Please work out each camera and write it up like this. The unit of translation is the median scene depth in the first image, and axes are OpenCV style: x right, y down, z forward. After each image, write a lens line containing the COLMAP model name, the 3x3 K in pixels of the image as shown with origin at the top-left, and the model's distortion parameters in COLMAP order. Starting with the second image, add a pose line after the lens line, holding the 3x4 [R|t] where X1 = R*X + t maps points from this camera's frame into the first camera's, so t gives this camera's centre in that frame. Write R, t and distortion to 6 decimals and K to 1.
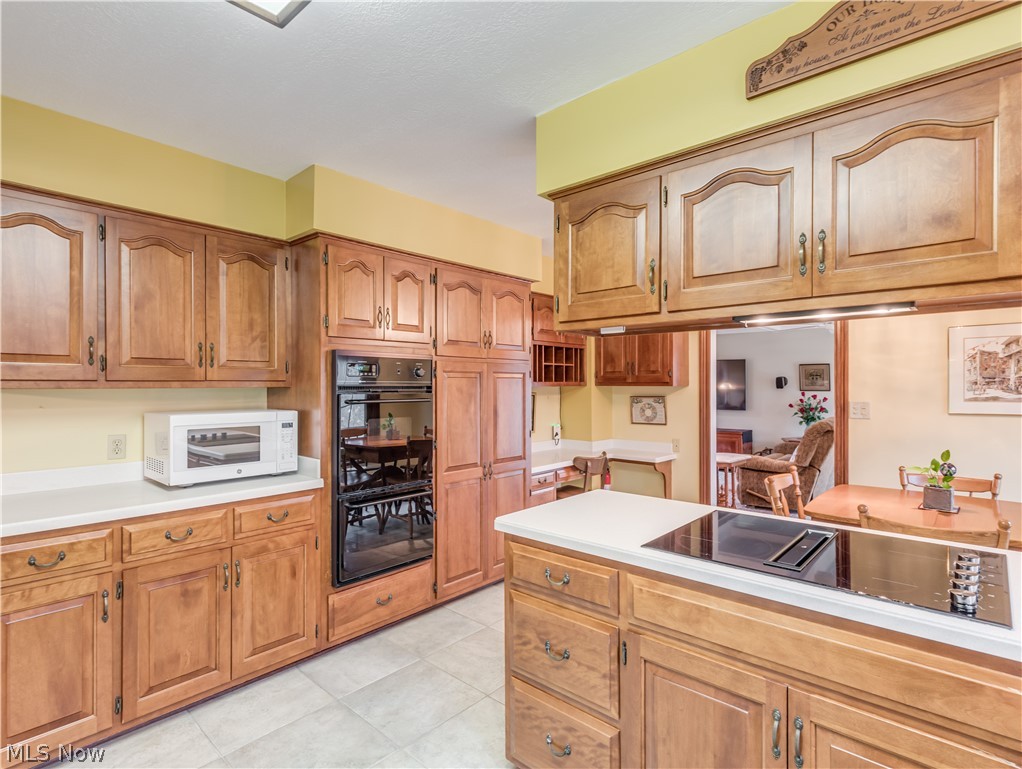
lens RADIAL K [[526.5, 0, 512.7], [0, 526.5, 383.3], [0, 0, 1]] dist [-0.000225, -0.000845]
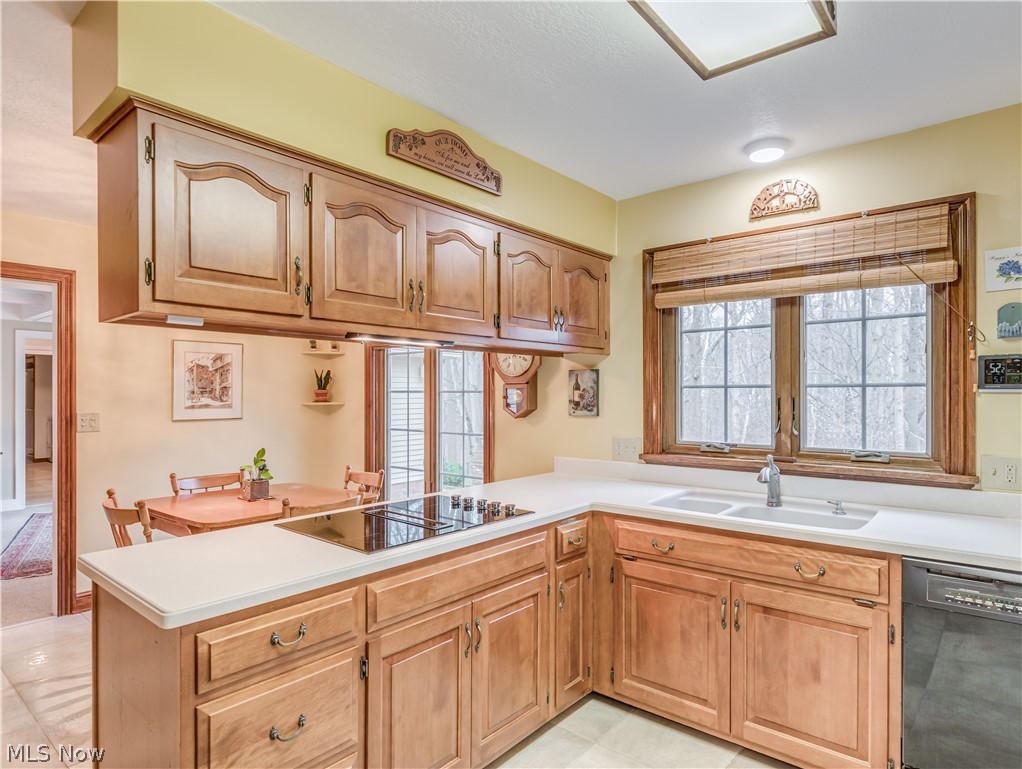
lens RADIAL K [[591.3, 0, 513.5], [0, 591.3, 391.4], [0, 0, 1]] dist [-0.006102, -0.001033]
pose [[-0.030196, 0.005491, 0.999529, -0.362539], [-0.004220, 0.999975, -0.005621, 0.001364], [-0.999535, -0.004387, -0.030172, 0.305572]]
